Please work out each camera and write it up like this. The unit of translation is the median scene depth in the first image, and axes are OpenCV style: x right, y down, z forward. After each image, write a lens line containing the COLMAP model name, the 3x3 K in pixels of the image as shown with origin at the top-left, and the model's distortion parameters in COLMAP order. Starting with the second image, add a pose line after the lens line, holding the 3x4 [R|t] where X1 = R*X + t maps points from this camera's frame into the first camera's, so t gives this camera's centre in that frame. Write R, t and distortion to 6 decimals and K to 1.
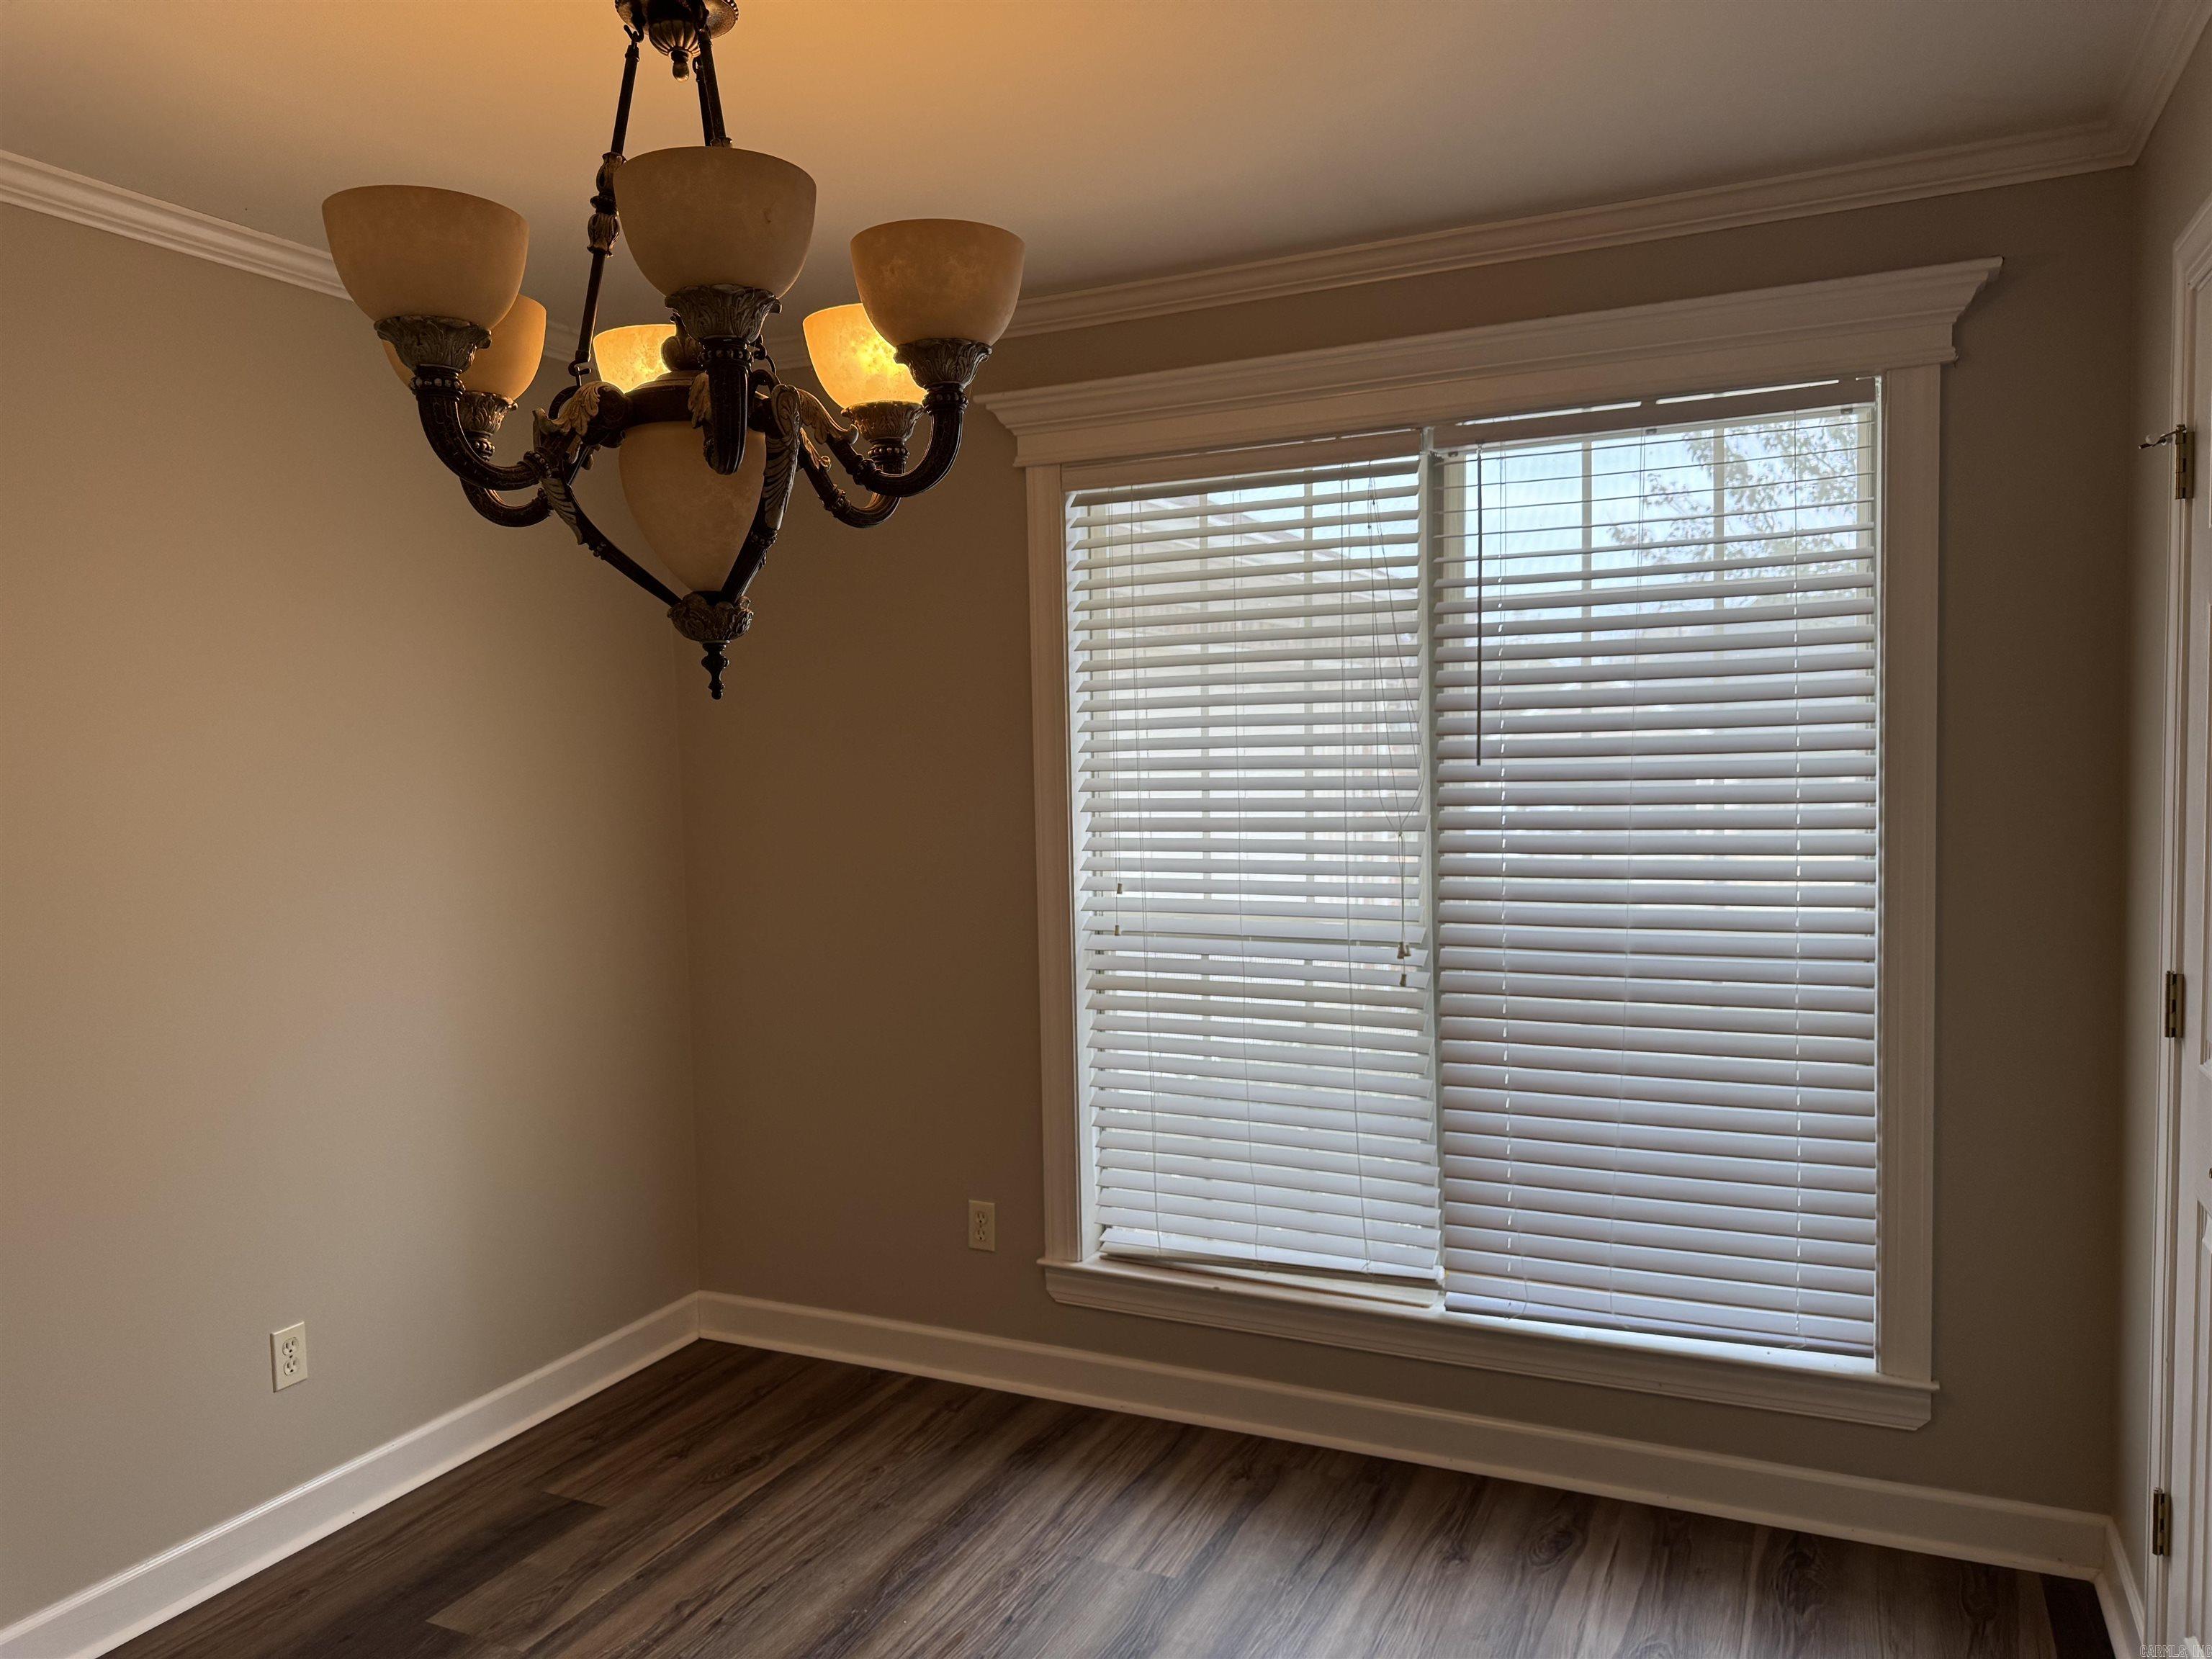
lens RADIAL K [[1571.2, 0, 1106.0], [0, 1571.2, 829.5], [0, 0, 1]] dist [0.045400, -0.070229]
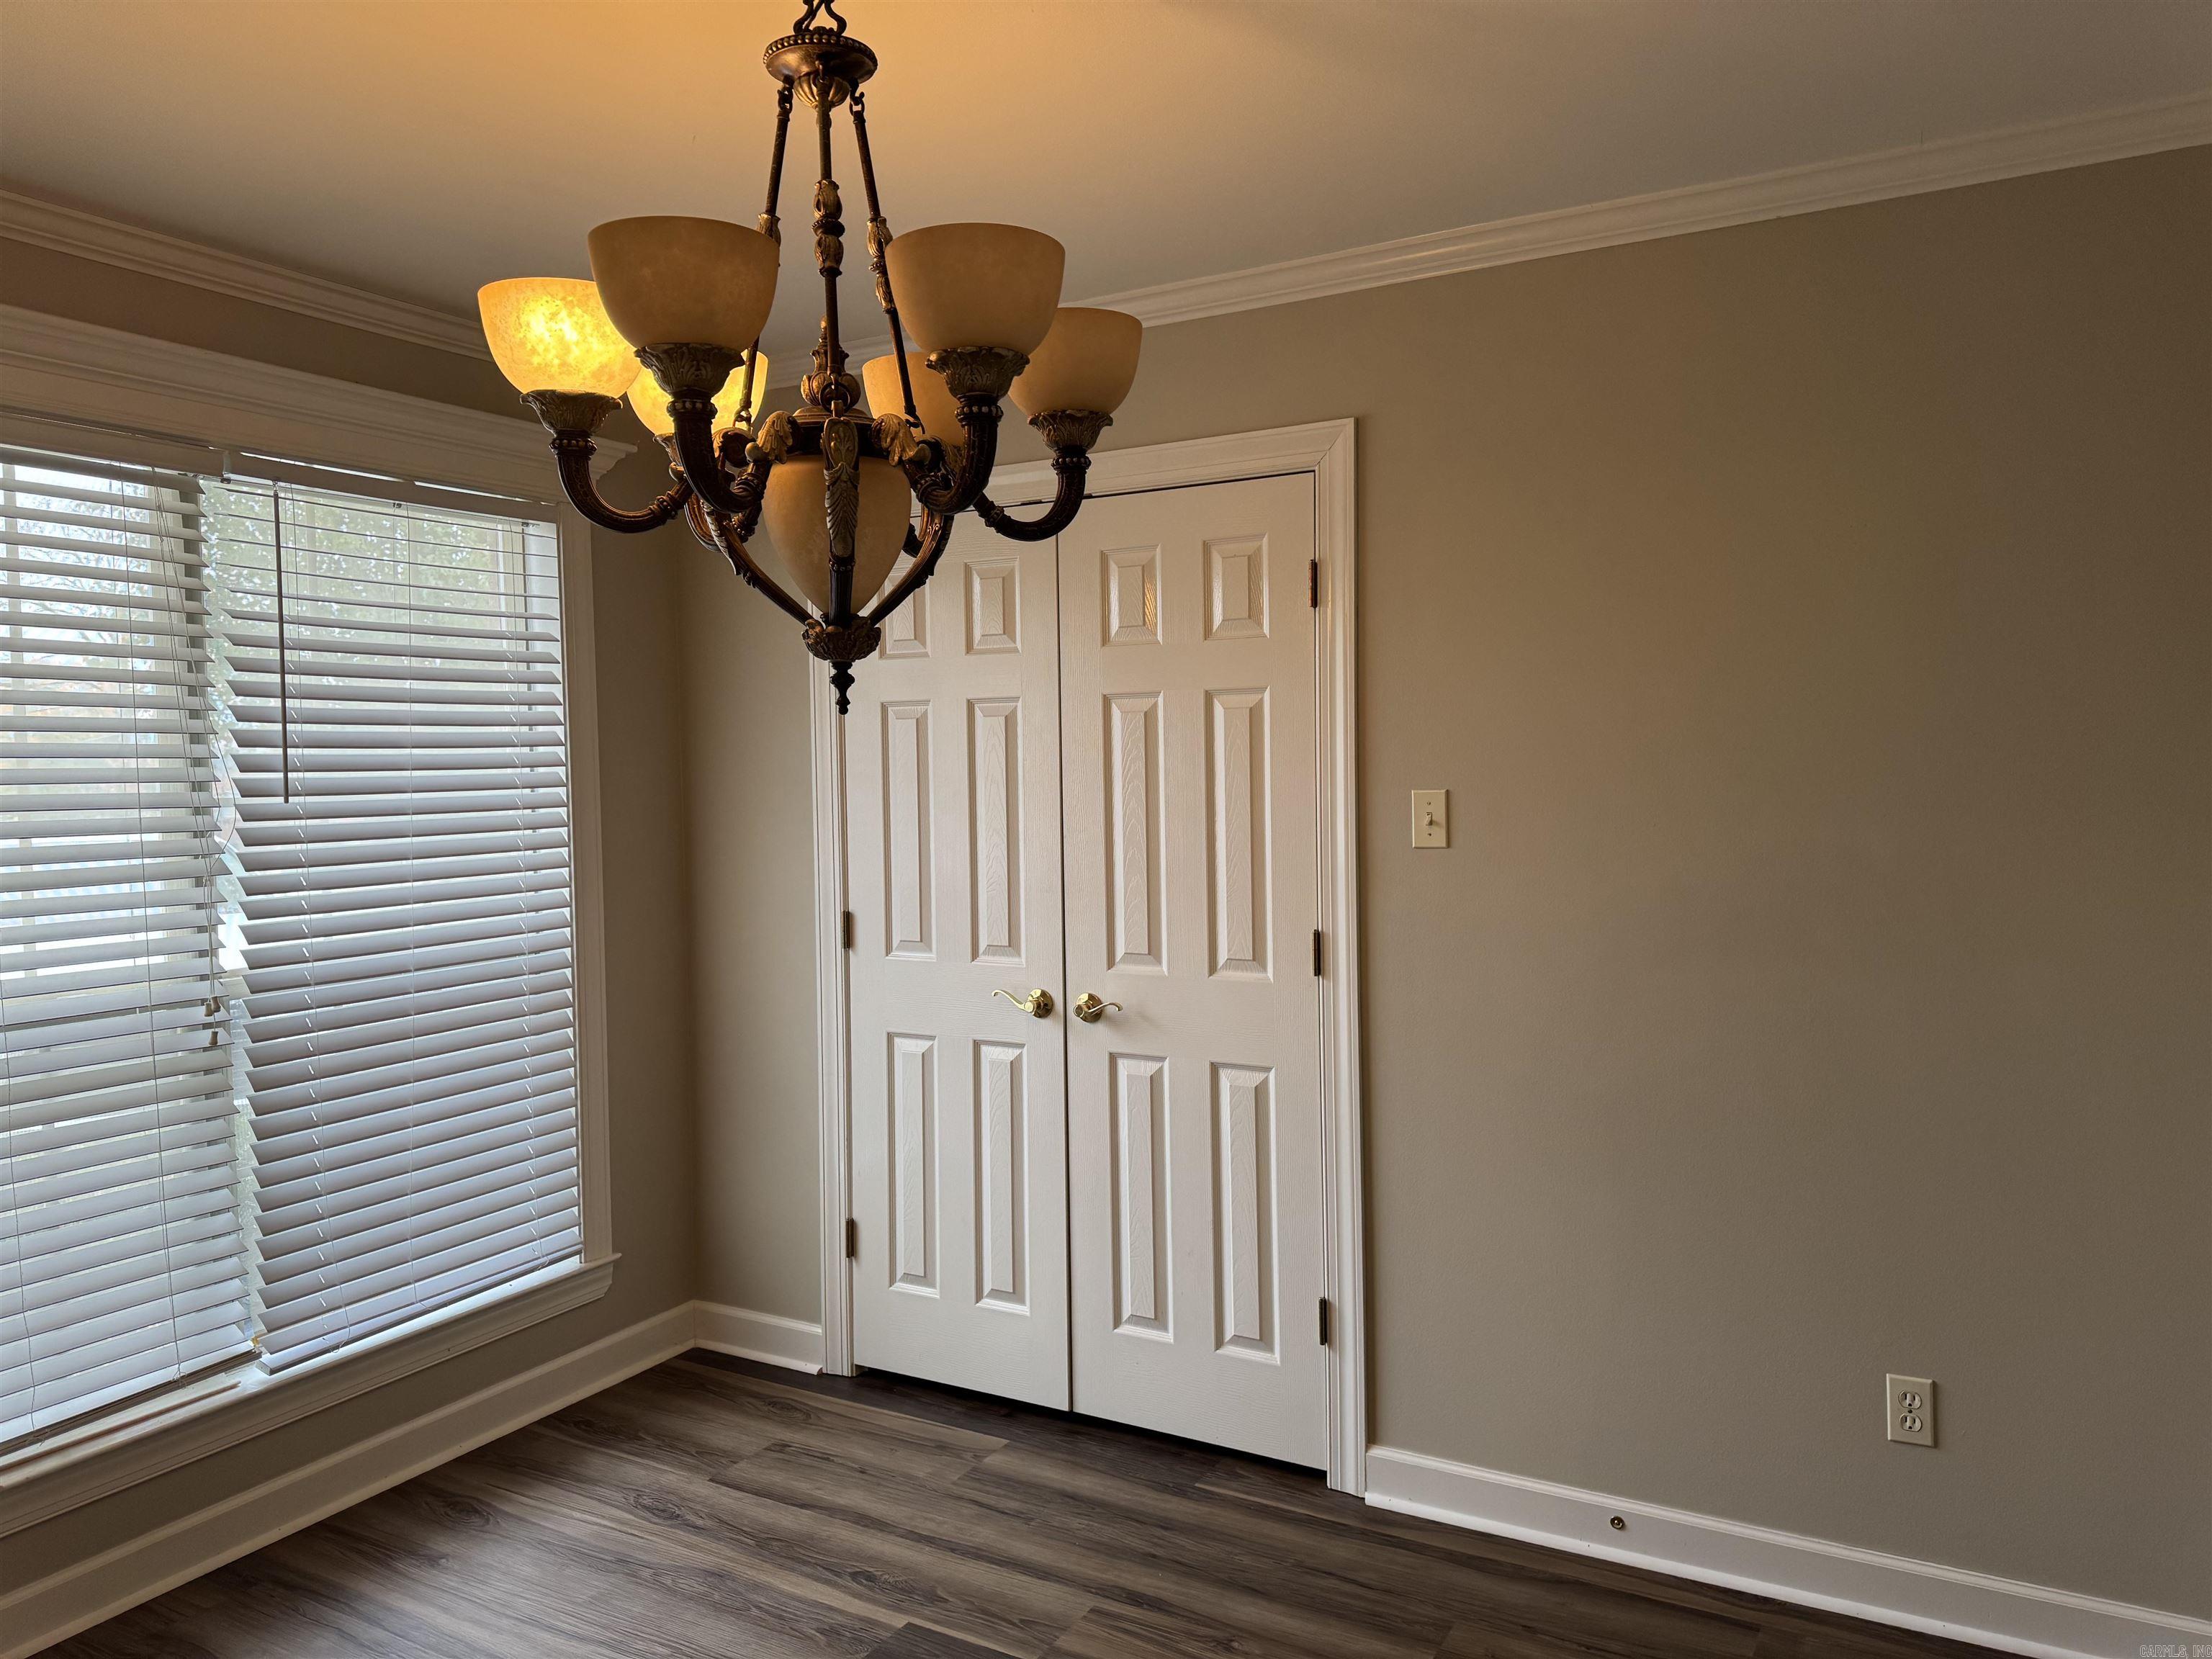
lens RADIAL K [[1554.0, 0, 1106.0], [0, 1554.0, 829.5], [0, 0, 1]] dist [0.079962, -0.068768]
pose [[0.074988, -0.019466, 0.996994, -0.731582], [0.065910, 0.997720, 0.014523, -0.004858], [-0.995004, 0.064623, 0.076100, 0.425077]]
